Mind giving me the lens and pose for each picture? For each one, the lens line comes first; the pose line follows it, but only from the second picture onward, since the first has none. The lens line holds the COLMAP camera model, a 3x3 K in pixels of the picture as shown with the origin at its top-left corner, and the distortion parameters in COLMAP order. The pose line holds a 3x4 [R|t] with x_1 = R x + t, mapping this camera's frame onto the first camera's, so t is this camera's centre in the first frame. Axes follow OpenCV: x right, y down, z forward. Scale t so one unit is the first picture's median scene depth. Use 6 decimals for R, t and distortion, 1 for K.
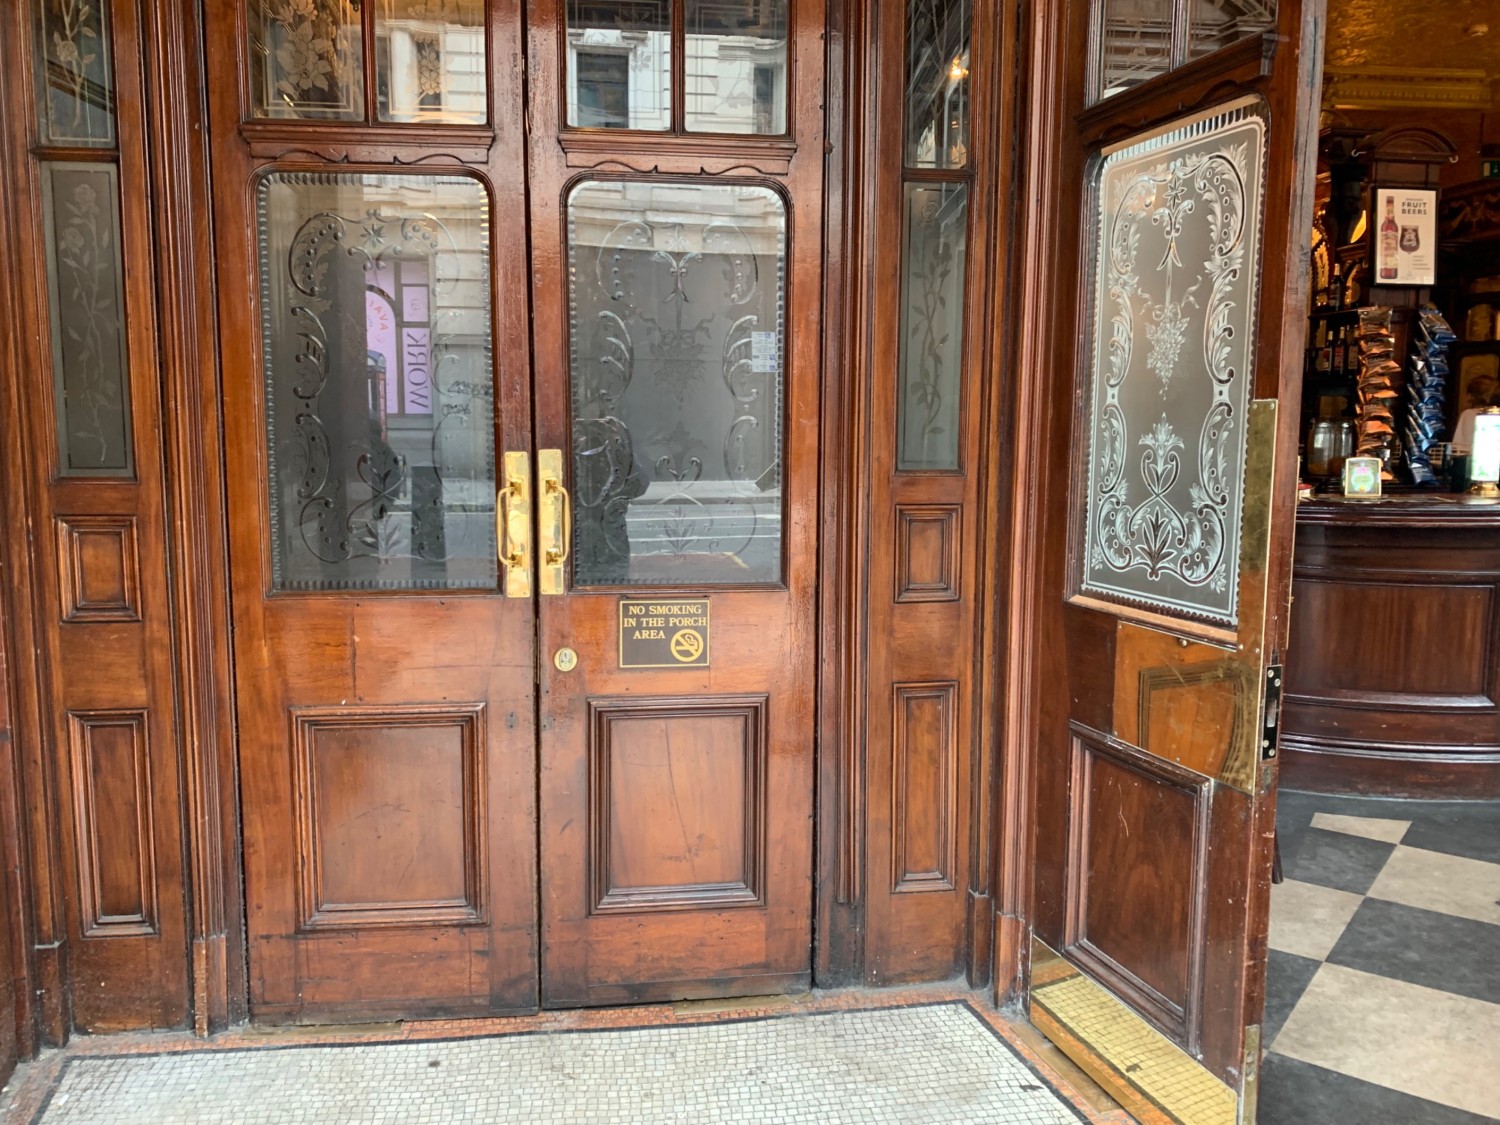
lens RADIAL K [[1235.2, 0, 750.0], [0, 1235.2, 562.5], [0, 0, 1]] dist [0.035927, -0.003991]
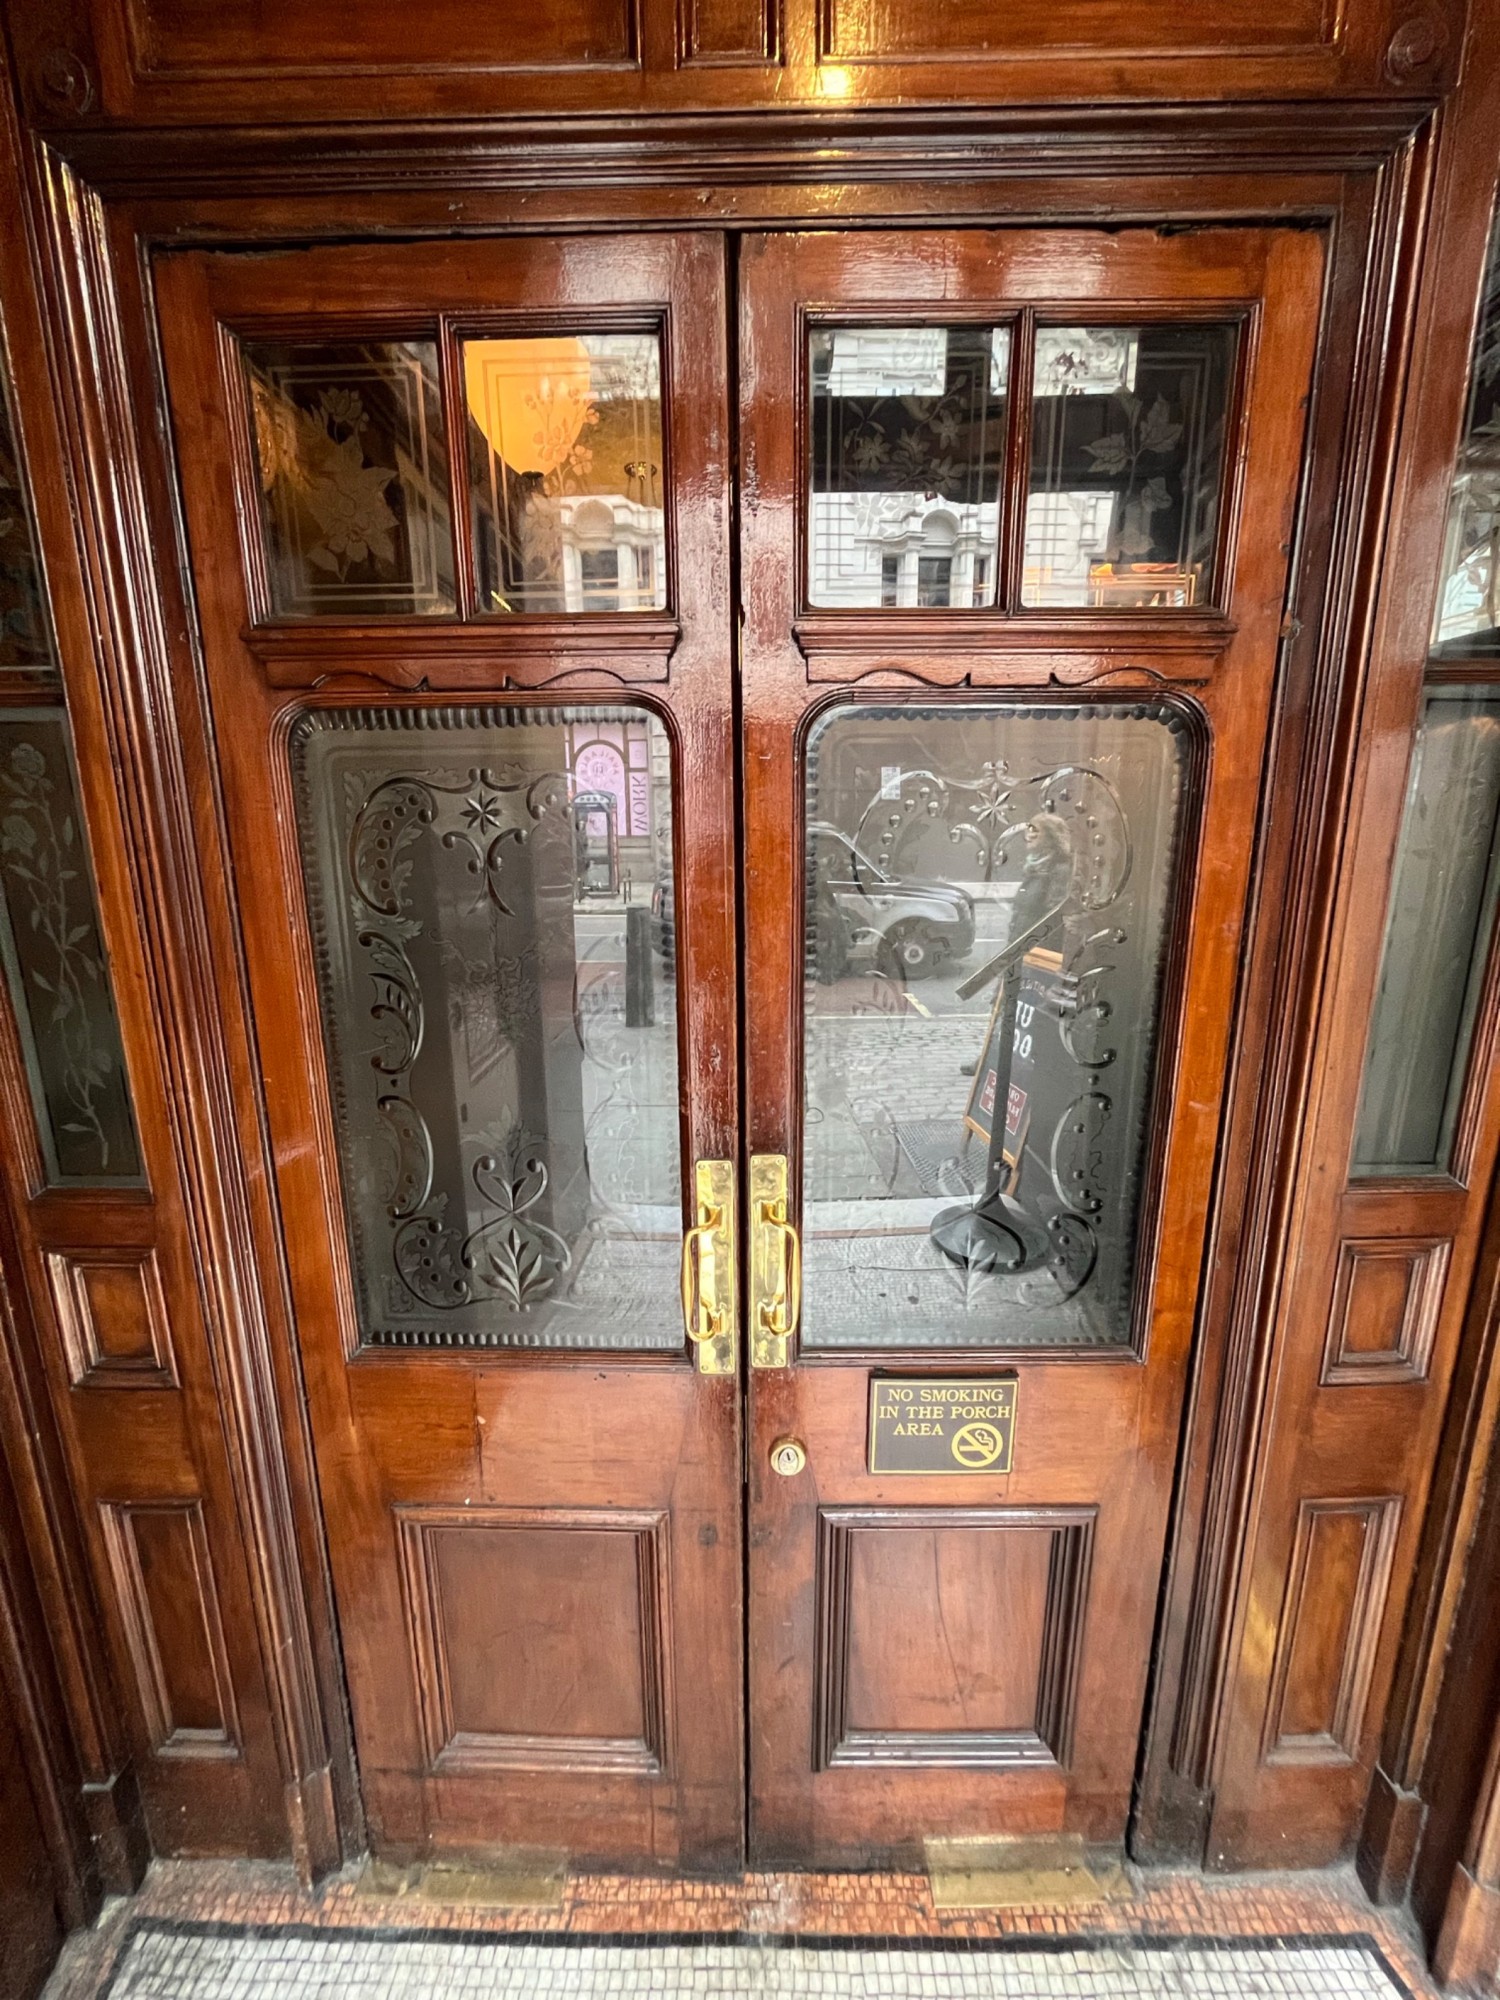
lens RADIAL K [[811.7, 0, 750.0], [0, 811.7, 1000.0], [0, 0, 1]] dist [0.013606, -0.000187]
pose [[0.990626, 0.020263, -0.135093, -0.116874], [-0.005737, 0.994236, 0.107061, -0.209503], [0.136484, -0.105282, 0.985032, 0.602255]]
